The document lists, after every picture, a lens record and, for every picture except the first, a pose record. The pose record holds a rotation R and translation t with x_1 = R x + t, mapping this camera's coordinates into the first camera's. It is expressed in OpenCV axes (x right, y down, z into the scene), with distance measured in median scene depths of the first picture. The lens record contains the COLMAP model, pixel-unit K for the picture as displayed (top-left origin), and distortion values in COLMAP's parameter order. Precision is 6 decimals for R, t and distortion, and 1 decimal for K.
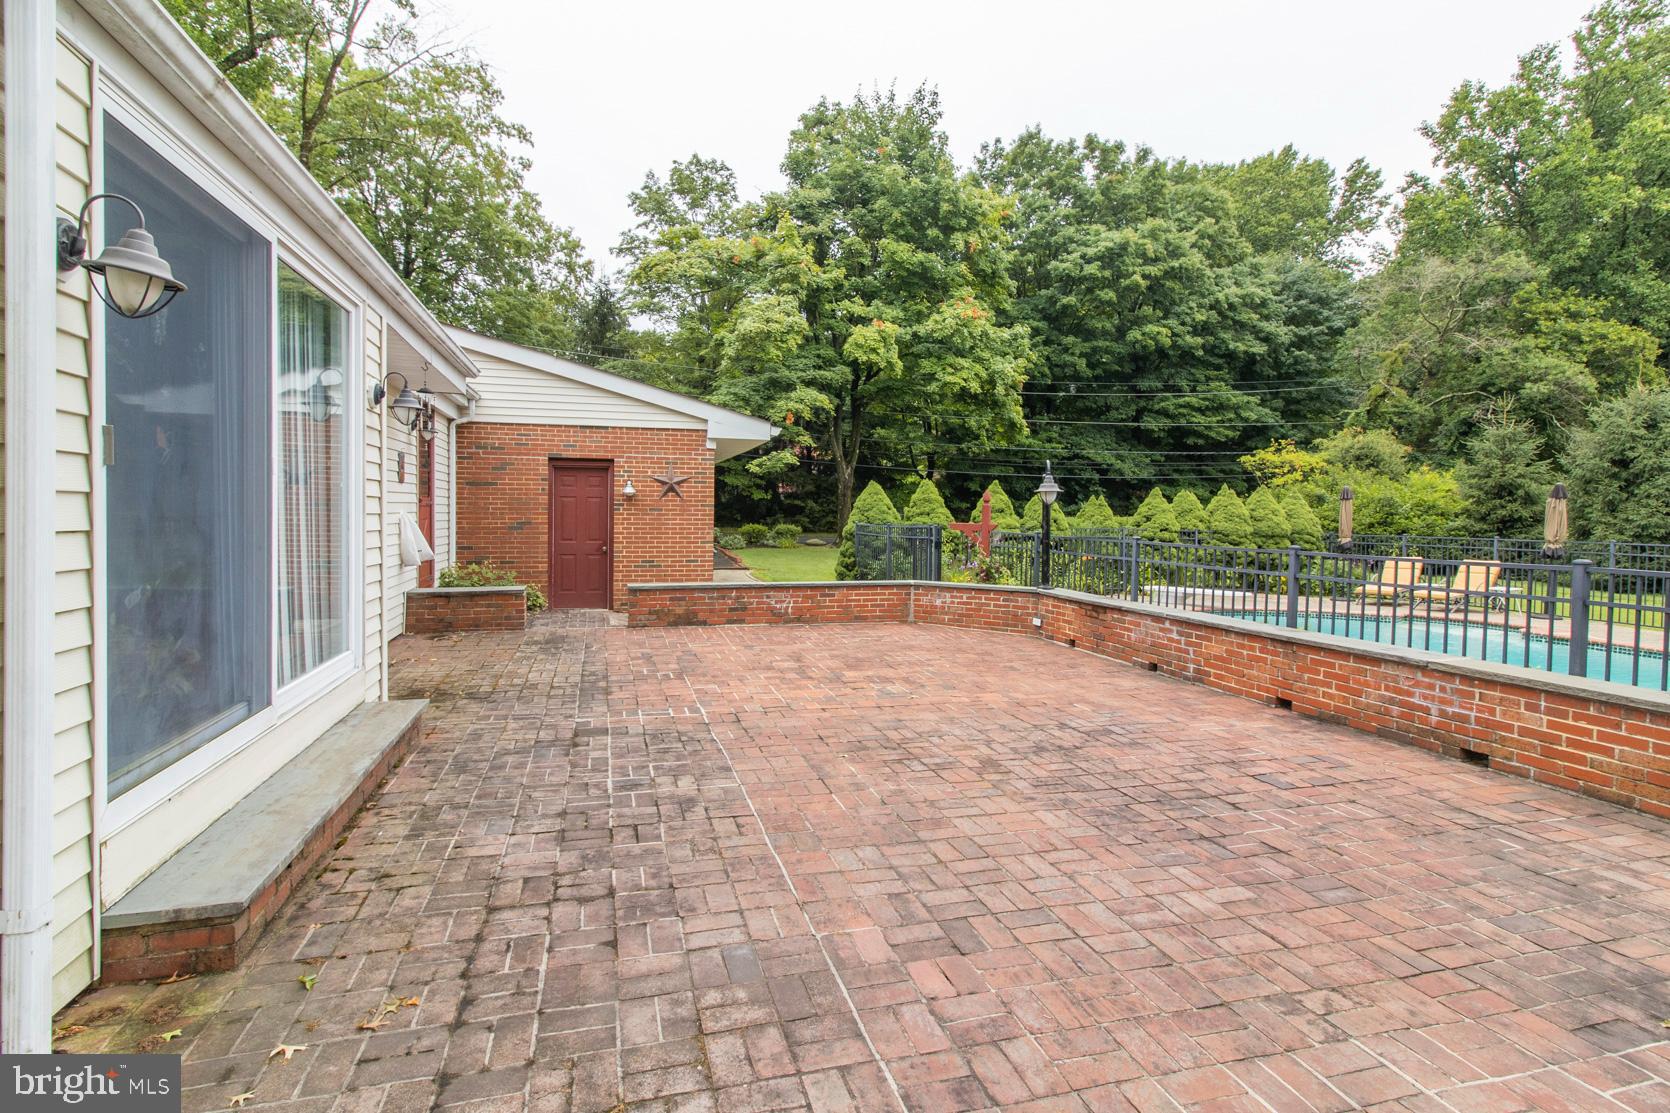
lens RADIAL K [[774.9, 0, 820.4], [0, 774.9, 529.0], [0, 0, 1]] dist [0.005305, 0.000790]
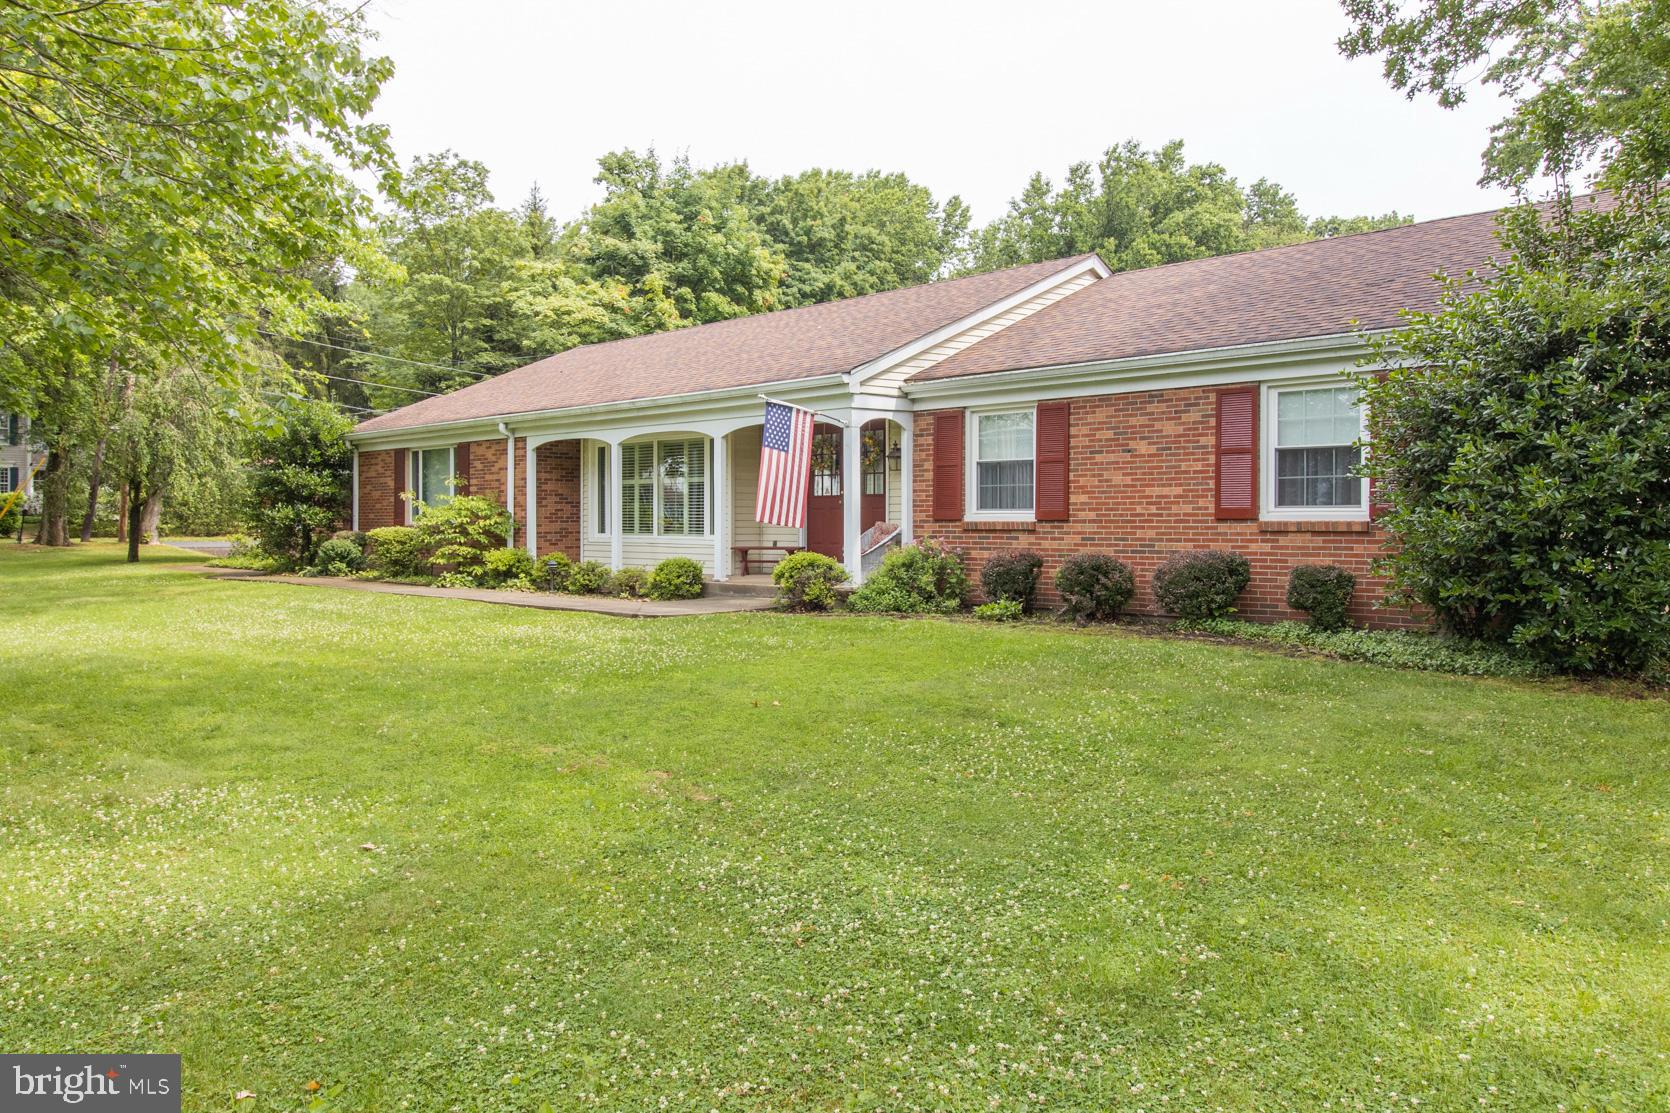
lens RADIAL K [[1118.7, 0, 836.6], [0, 1118.7, 549.4], [0, 0, 1]] dist [0.006061, -0.000039]
pose [[0.851125, -0.038067, 0.523582, -0.480443], [0.036808, 0.999240, 0.012816, 0.012060], [-0.523672, 0.008364, 0.851879, -0.426518]]
